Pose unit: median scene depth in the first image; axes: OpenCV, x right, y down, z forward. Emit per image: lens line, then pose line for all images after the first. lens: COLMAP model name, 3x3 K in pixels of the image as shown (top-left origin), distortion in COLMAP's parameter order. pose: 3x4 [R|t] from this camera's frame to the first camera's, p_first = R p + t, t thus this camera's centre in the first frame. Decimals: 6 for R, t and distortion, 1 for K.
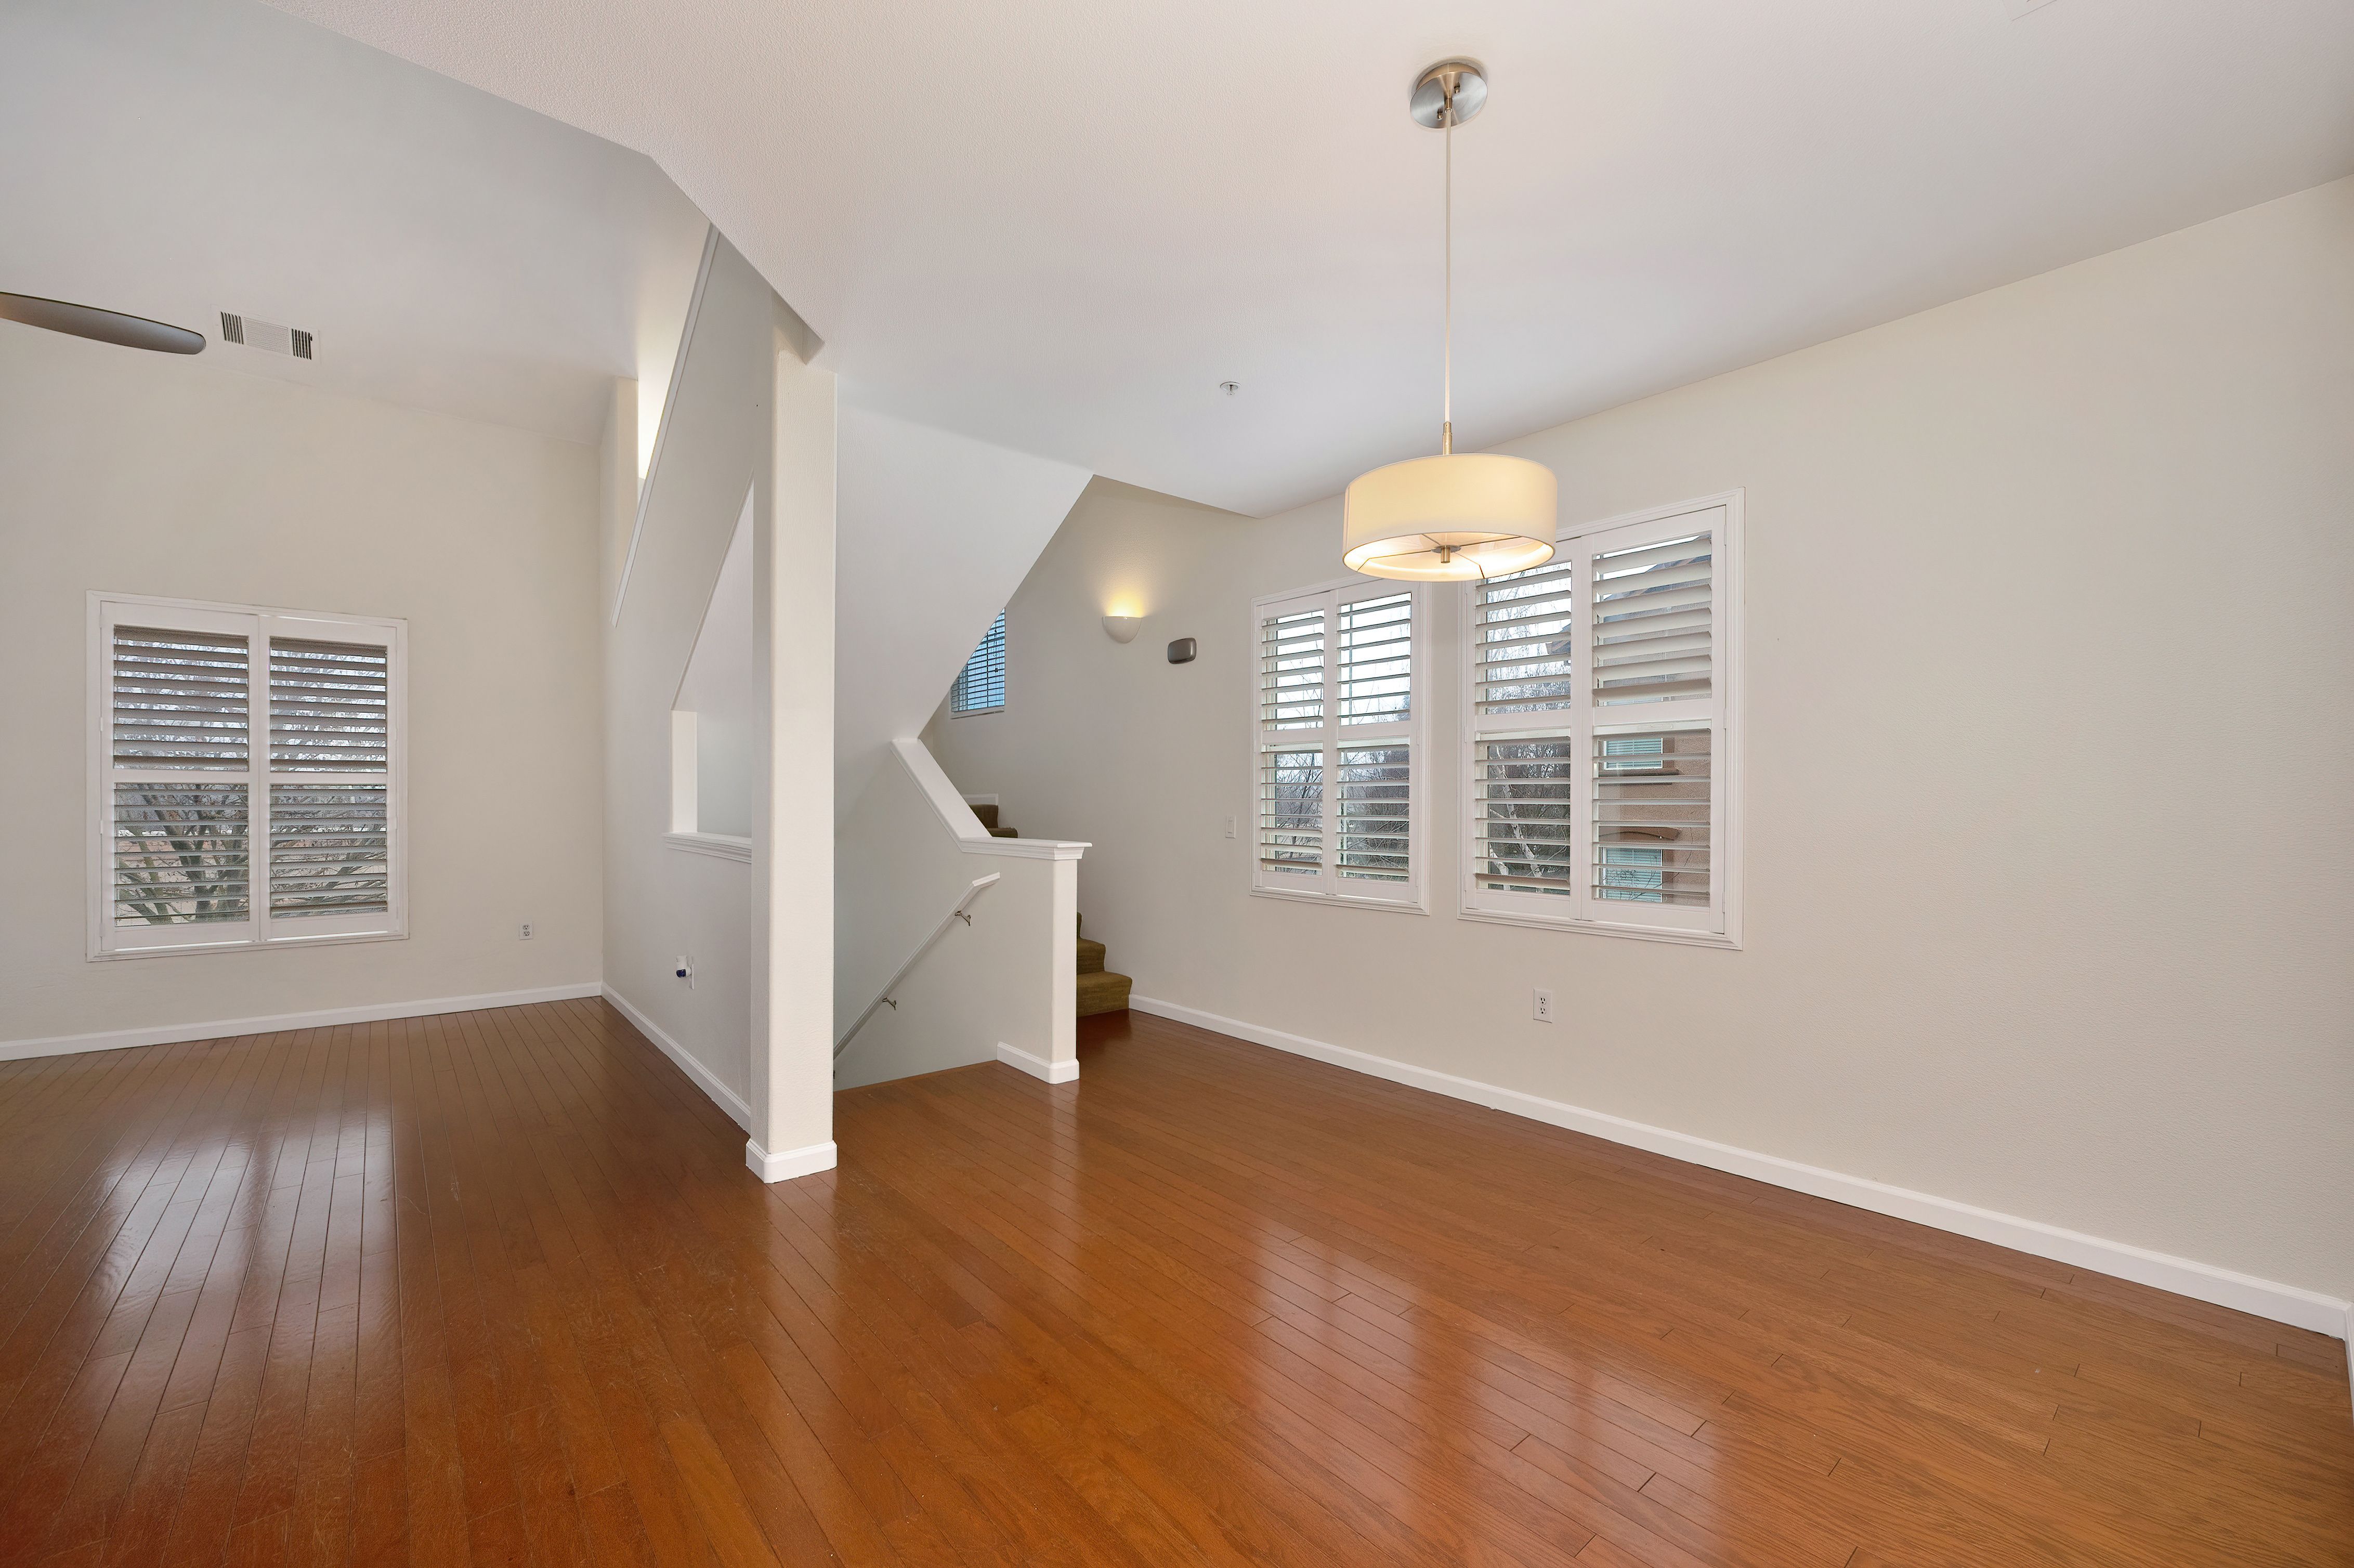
lens RADIAL K [[921.2, 0, 1177.0], [0, 921.2, 784.0], [0, 0, 1]] dist [-0.001404, -0.000147]
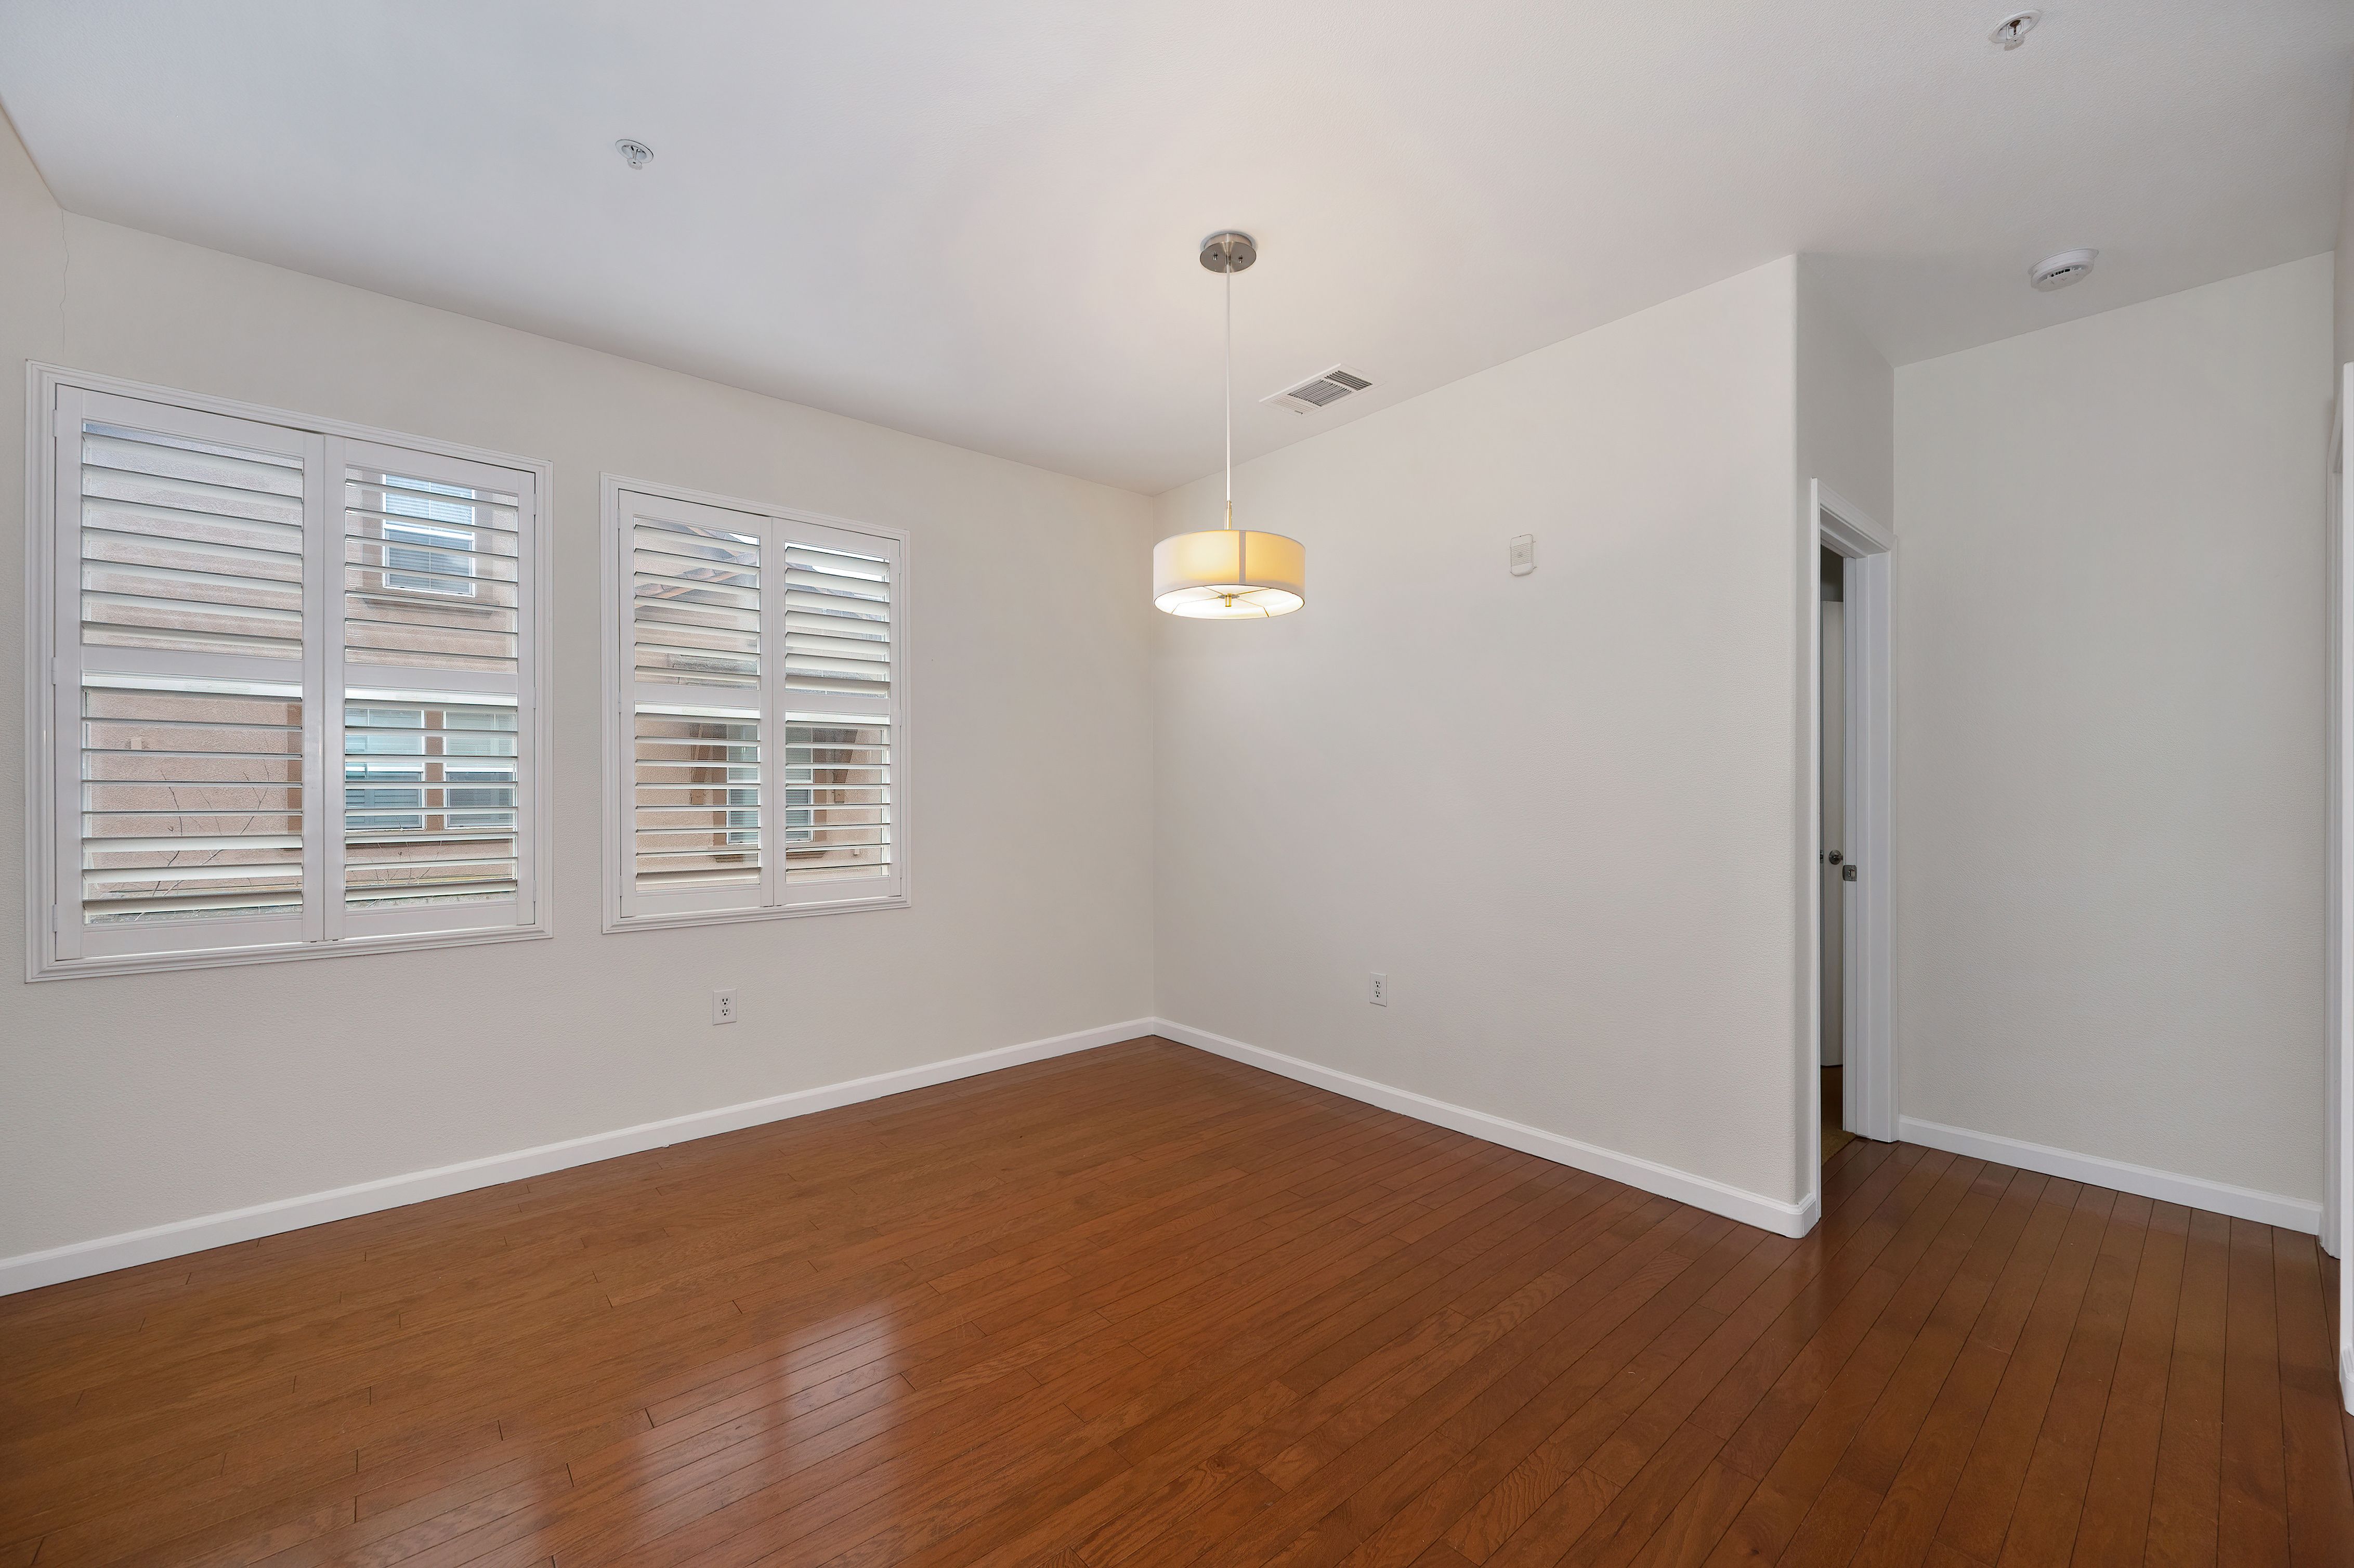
lens RADIAL K [[921.2, 0, 1177.0], [0, 921.2, 784.0], [0, 0, 1]] dist [-0.001404, -0.000147]
pose [[0.009257, -0.003263, 0.999952, -0.584754], [-0.021460, 0.999764, 0.003461, 0.005150], [-0.999727, -0.021491, 0.009185, 0.608704]]
